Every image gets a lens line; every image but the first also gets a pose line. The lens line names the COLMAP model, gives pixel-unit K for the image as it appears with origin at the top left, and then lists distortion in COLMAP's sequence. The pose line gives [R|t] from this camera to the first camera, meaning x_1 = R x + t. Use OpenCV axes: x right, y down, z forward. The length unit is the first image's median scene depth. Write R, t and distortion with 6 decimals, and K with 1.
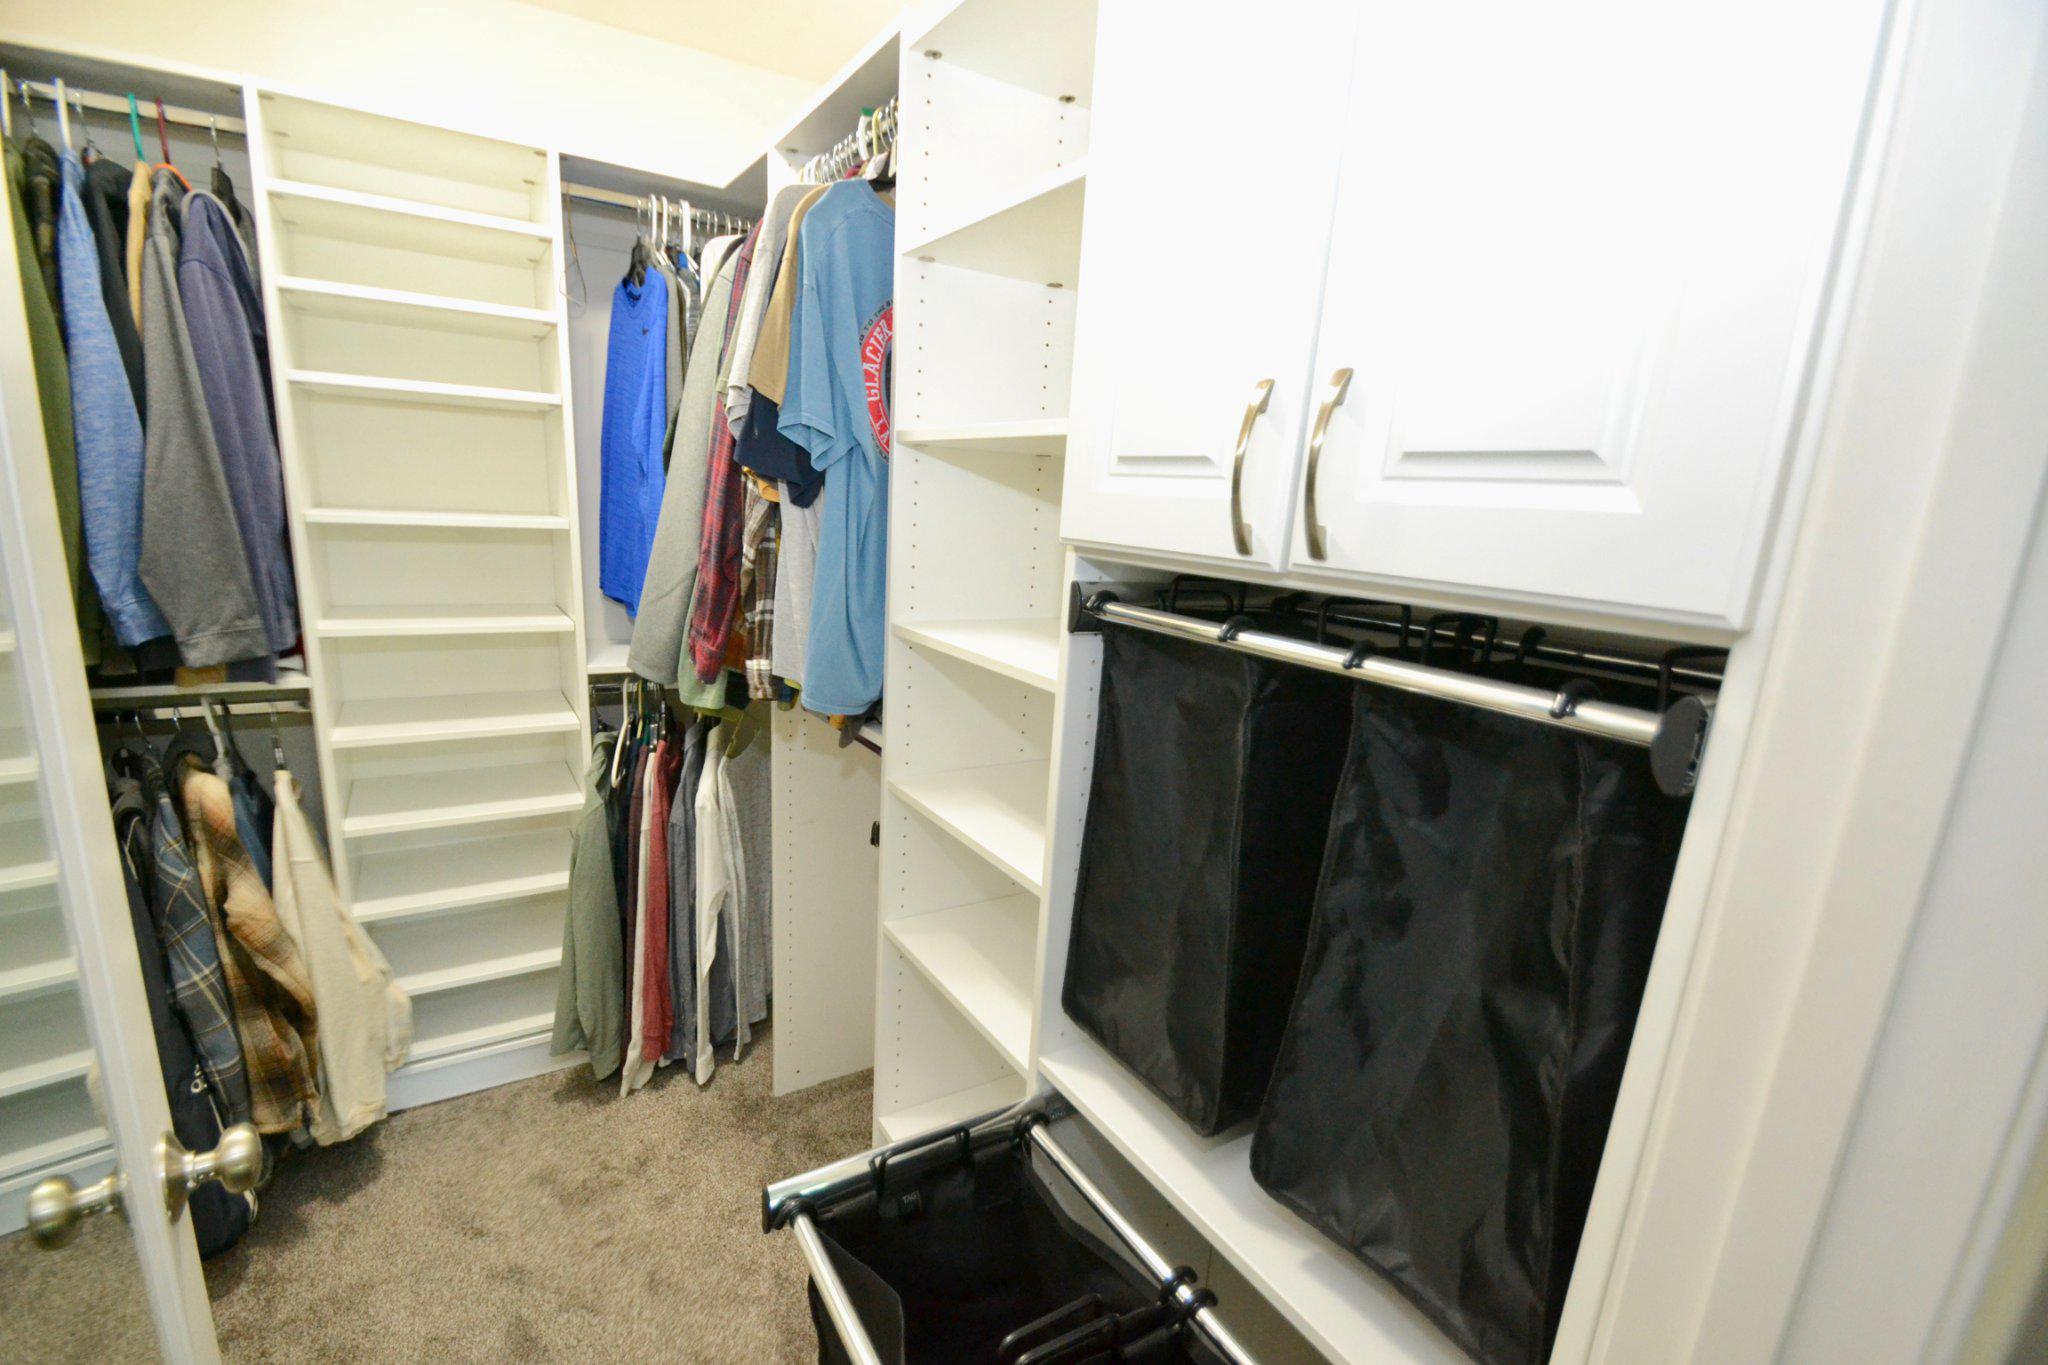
lens RADIAL K [[908.9, 0, 1001.6], [0, 908.9, 715.6], [0, 0, 1]] dist [0.008833, -0.015538]
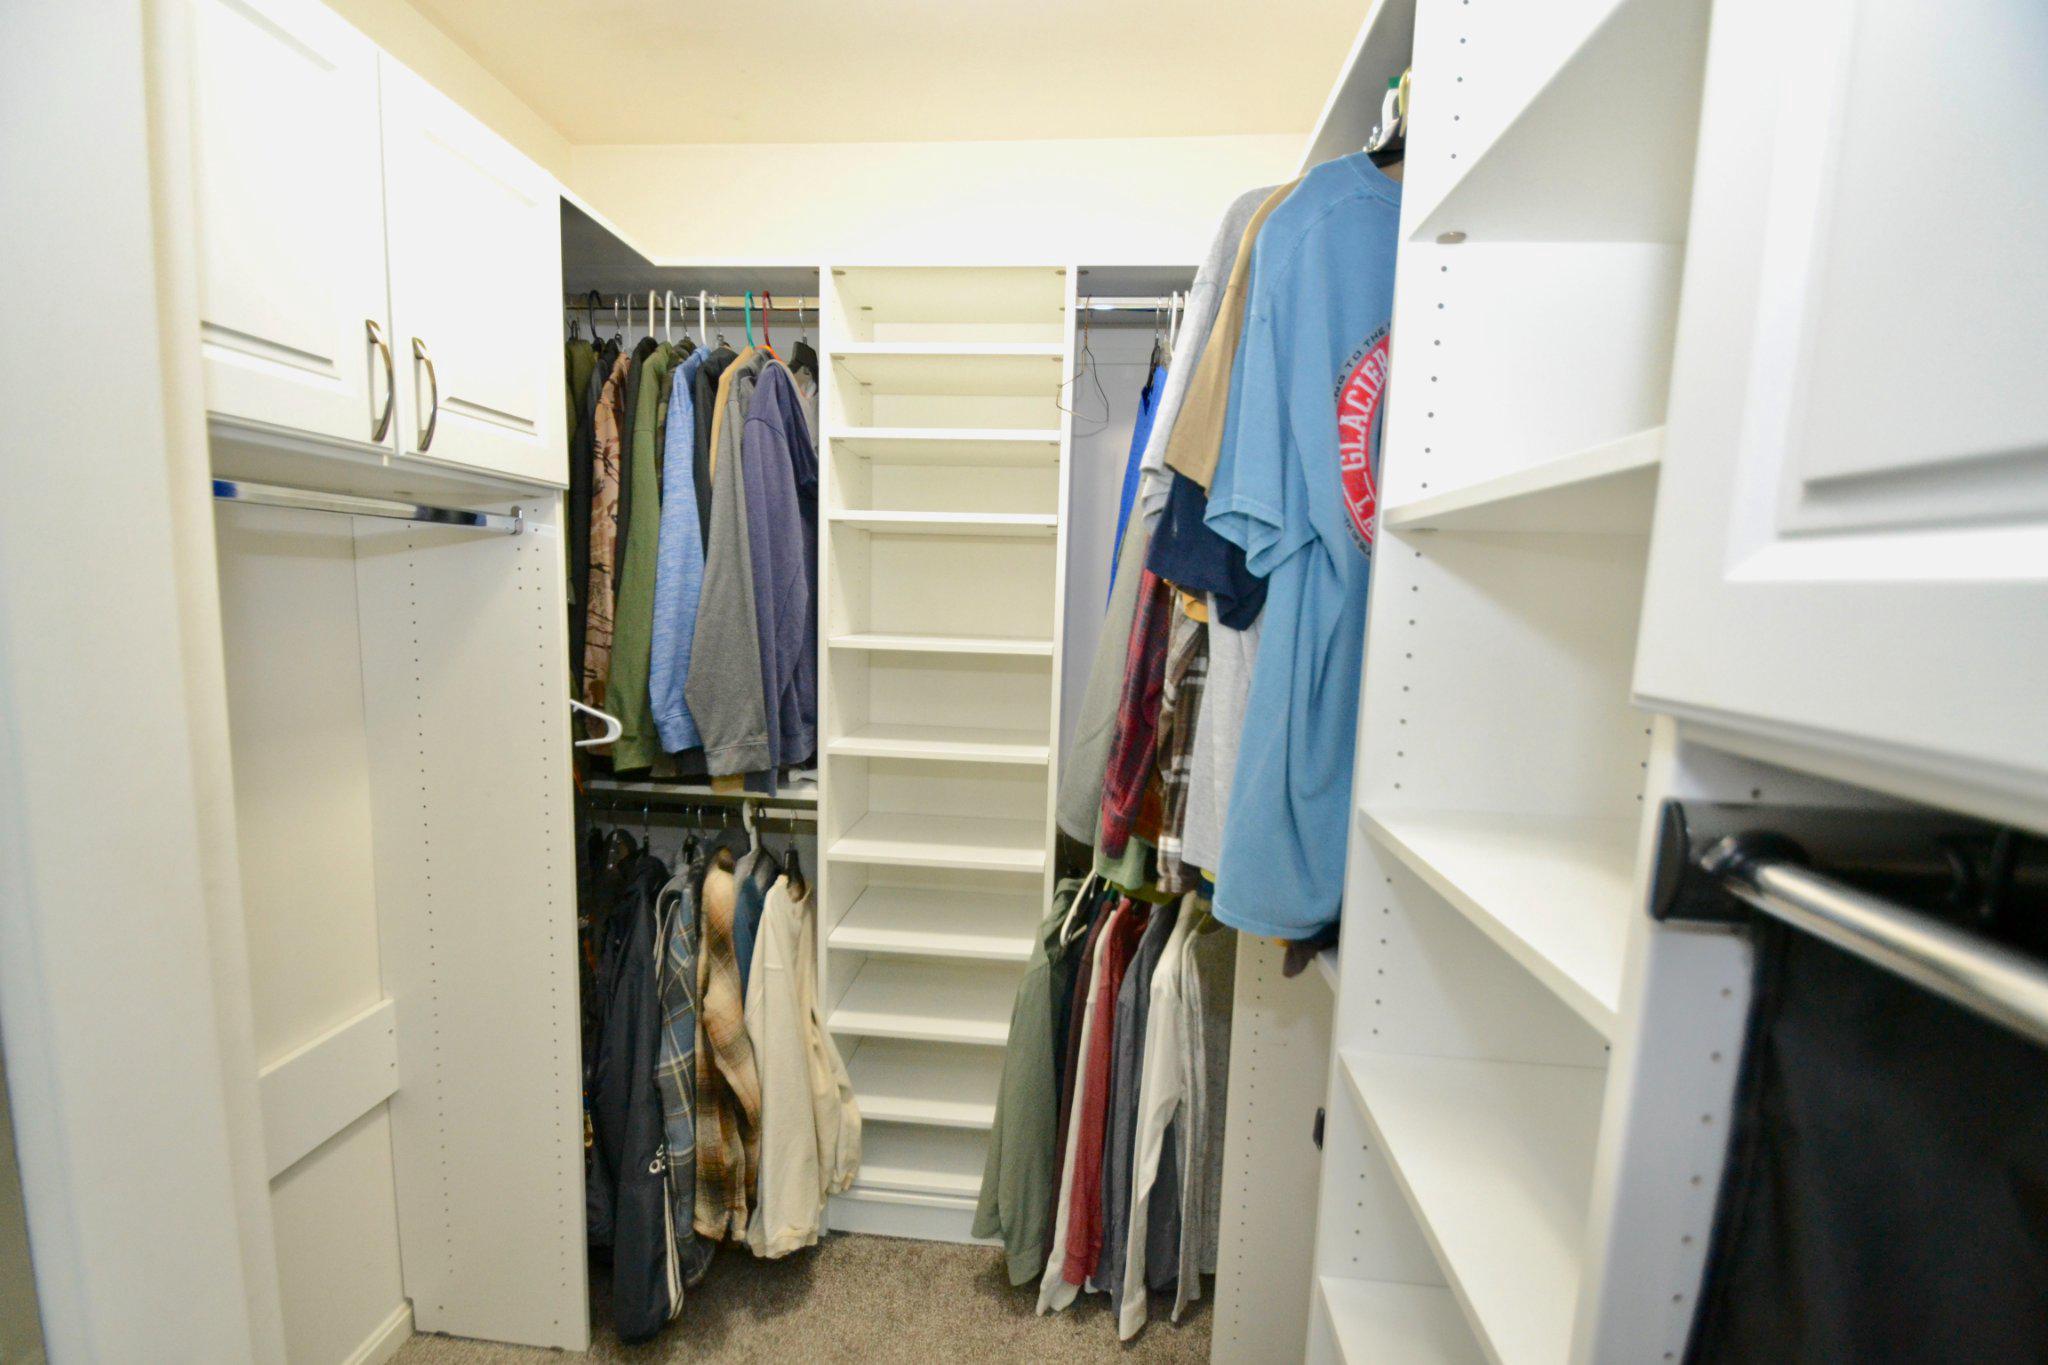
lens RADIAL K [[908.9, 0, 1001.6], [0, 908.9, 715.6], [0, 0, 1]] dist [0.008833, -0.015538]
pose [[0.796490, 0.047413, -0.602790, 0.053397], [-0.125688, 0.988128, -0.088354, -0.069556], [0.591444, 0.146136, 0.792993, 0.306712]]
